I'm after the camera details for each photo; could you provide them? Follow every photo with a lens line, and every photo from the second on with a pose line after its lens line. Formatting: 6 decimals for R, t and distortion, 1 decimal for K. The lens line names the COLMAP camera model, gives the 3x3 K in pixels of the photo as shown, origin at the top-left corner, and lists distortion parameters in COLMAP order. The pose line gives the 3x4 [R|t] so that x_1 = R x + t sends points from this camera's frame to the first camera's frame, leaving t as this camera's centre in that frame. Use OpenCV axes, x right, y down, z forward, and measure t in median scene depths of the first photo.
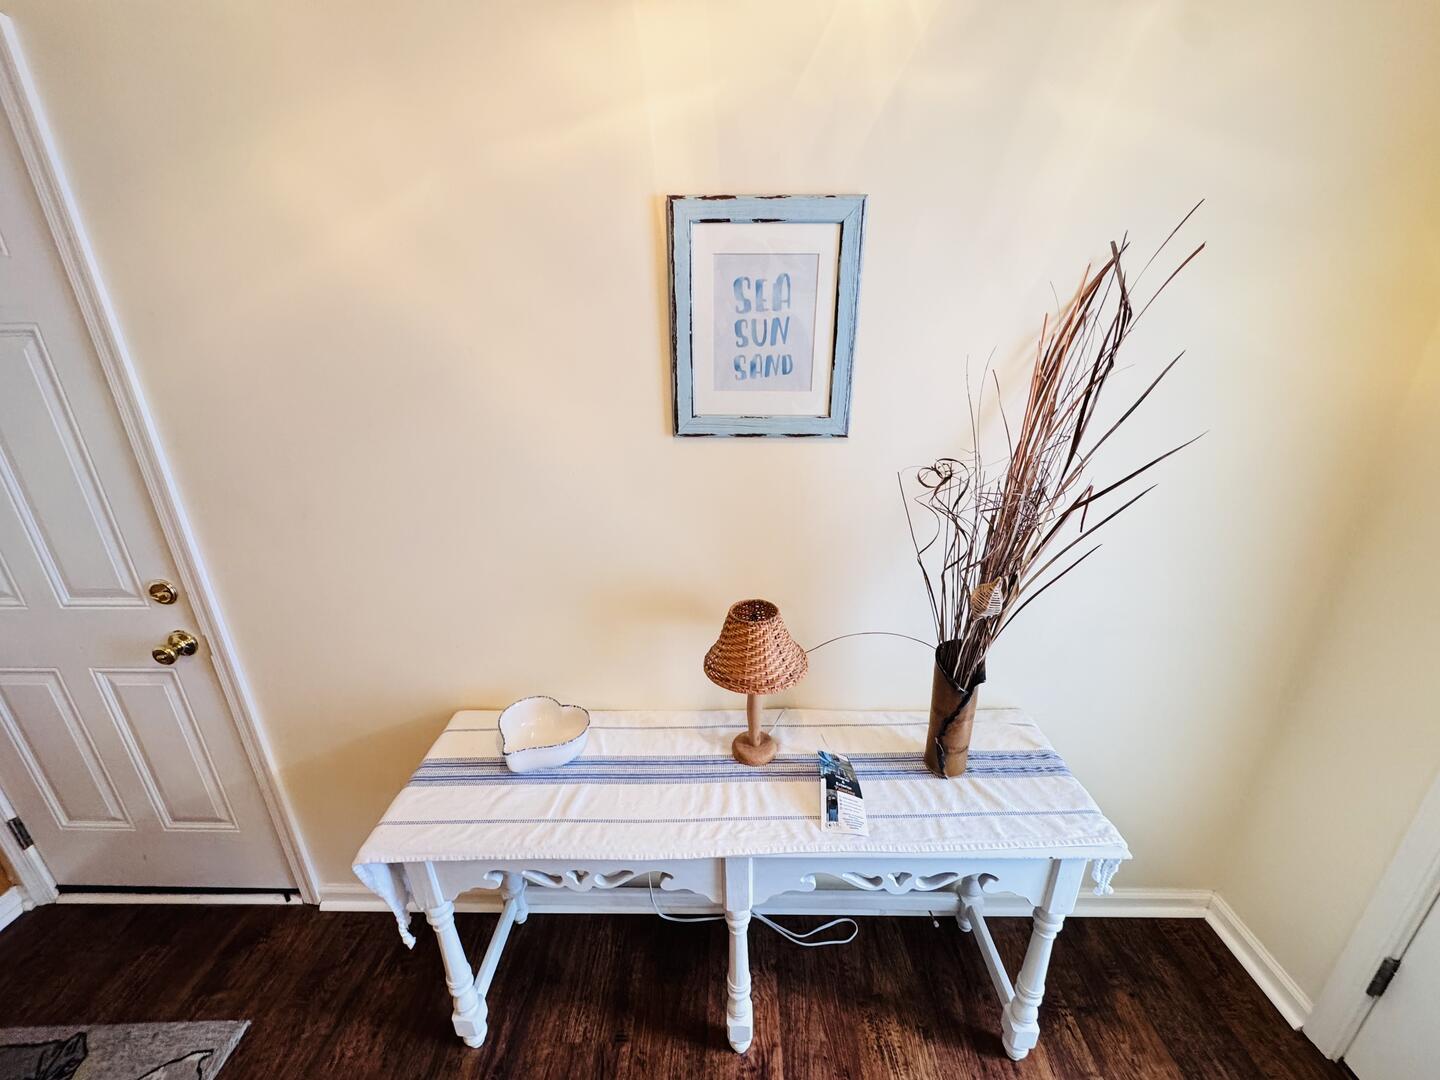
lens RADIAL K [[574.8, 0, 718.0], [0, 574.8, 541.3], [0, 0, 1]] dist [-0.002383, 0.000495]
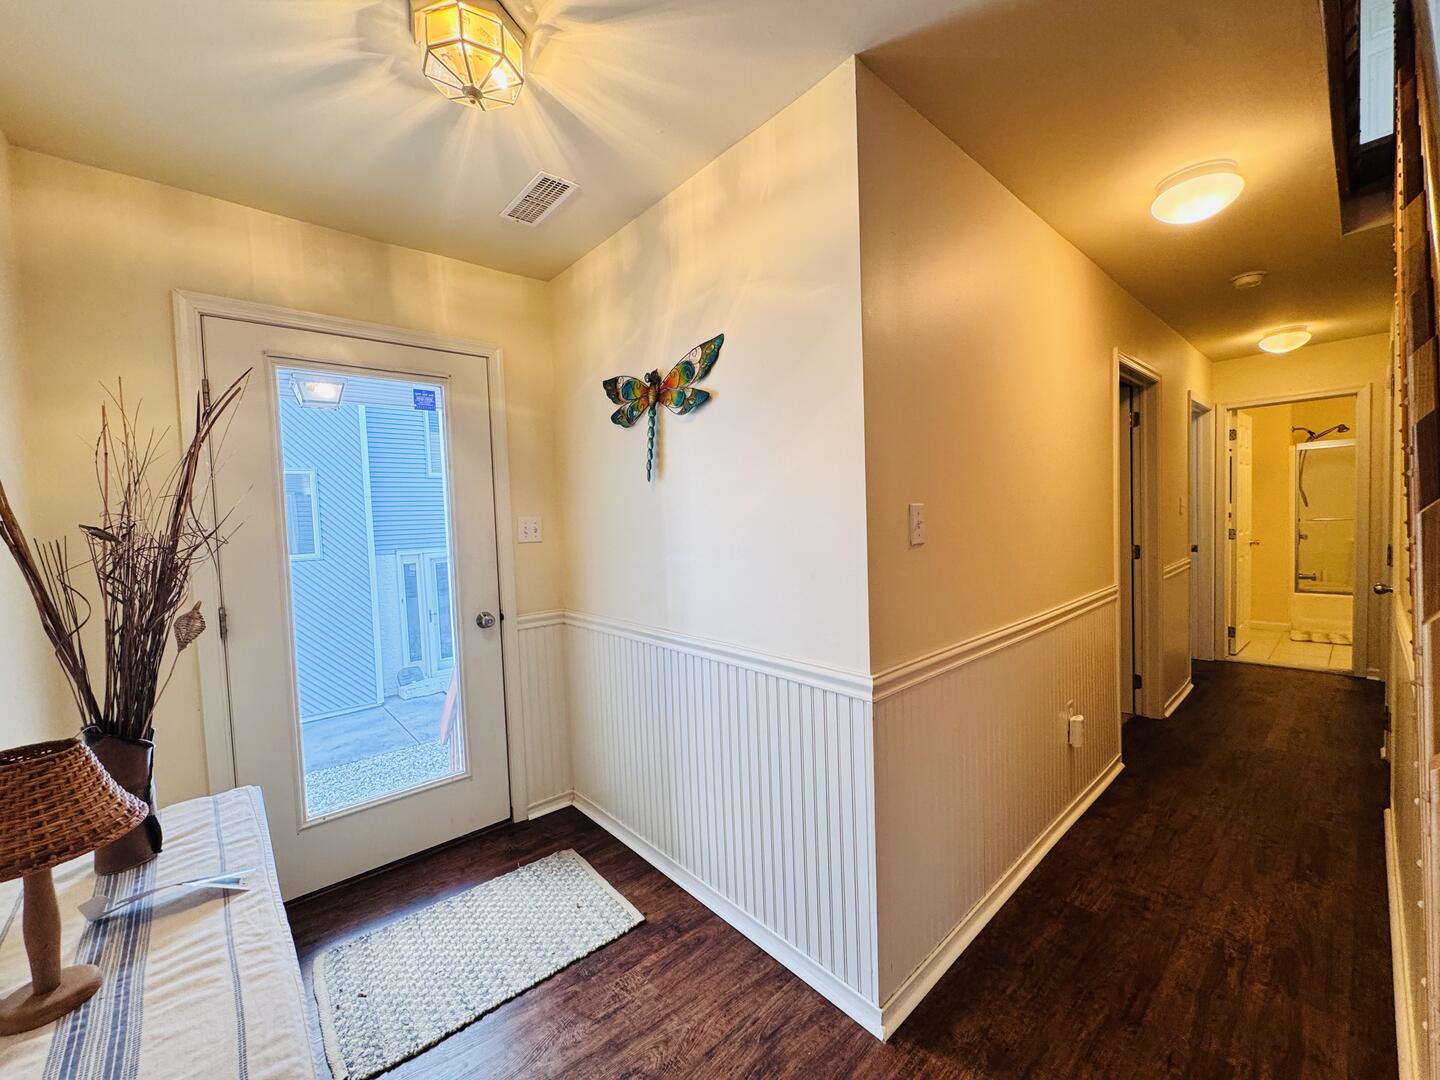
lens RADIAL K [[574.8, 0, 718.0], [0, 574.8, 541.3], [0, 0, 1]] dist [-0.002383, 0.000495]
pose [[-0.683345, 0.013093, 0.729979, -0.979755], [0.303465, 0.914471, 0.267677, -0.038809], [-0.664040, 0.404439, -0.628872, 0.791230]]
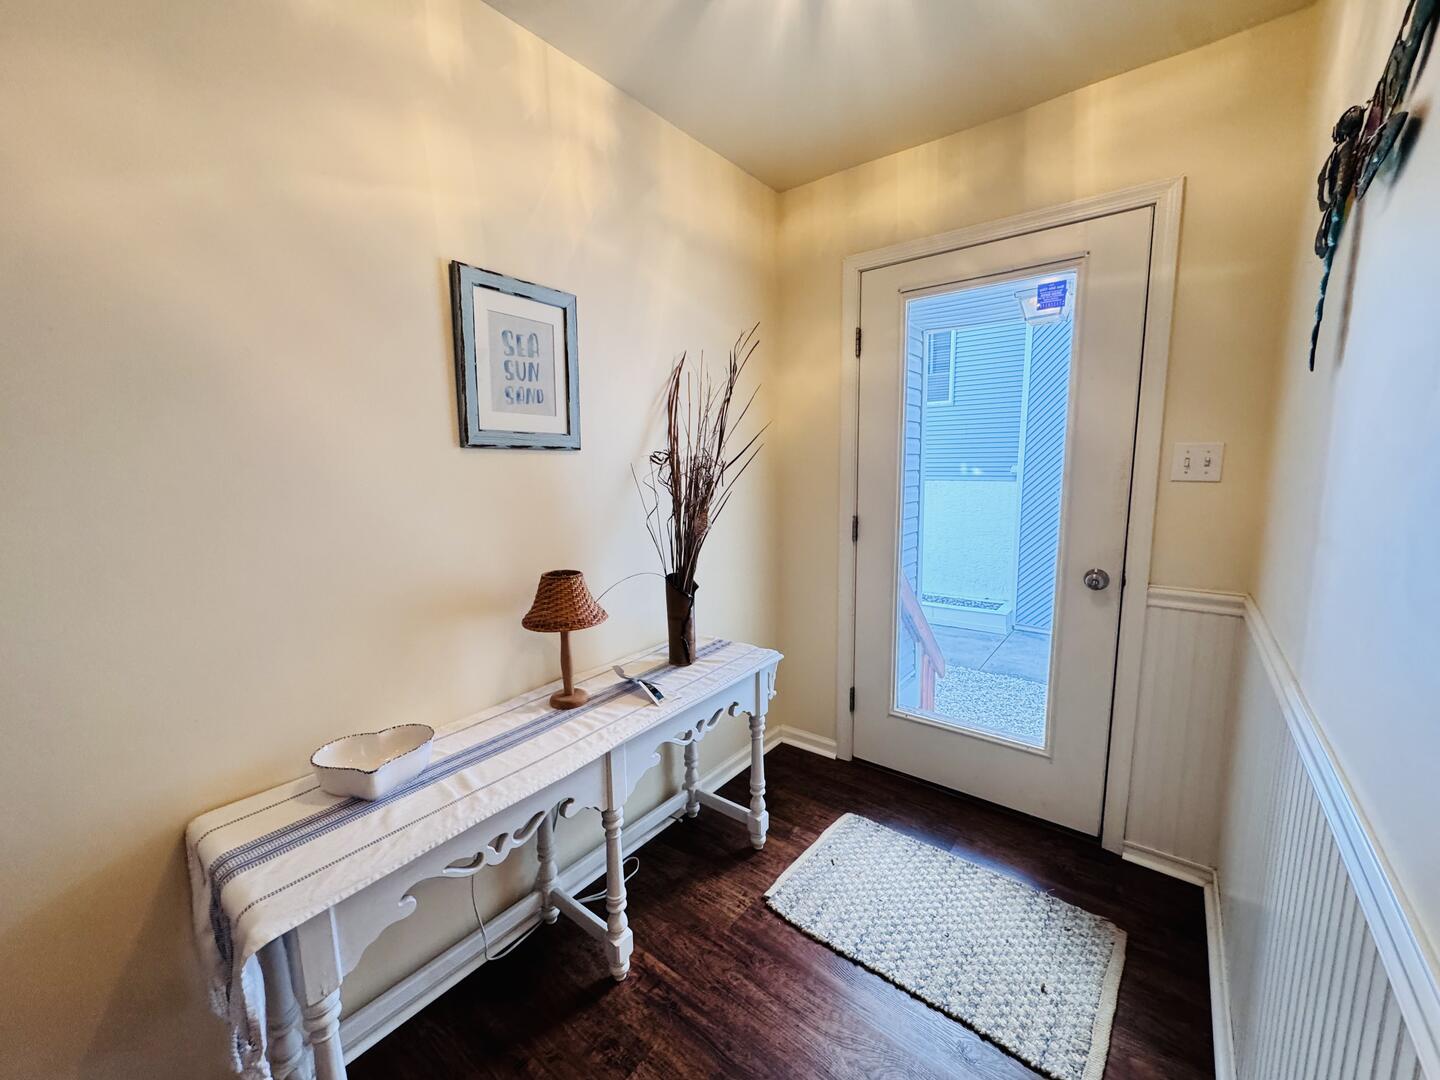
lens RADIAL K [[574.8, 0, 718.0], [0, 574.8, 541.3], [0, 0, 1]] dist [-0.002383, 0.000495]
pose [[0.599041, -0.104937, 0.793813, -0.745210], [0.287476, 0.953465, -0.090898, 0.270546], [-0.747334, 0.282654, 0.601331, -0.054824]]
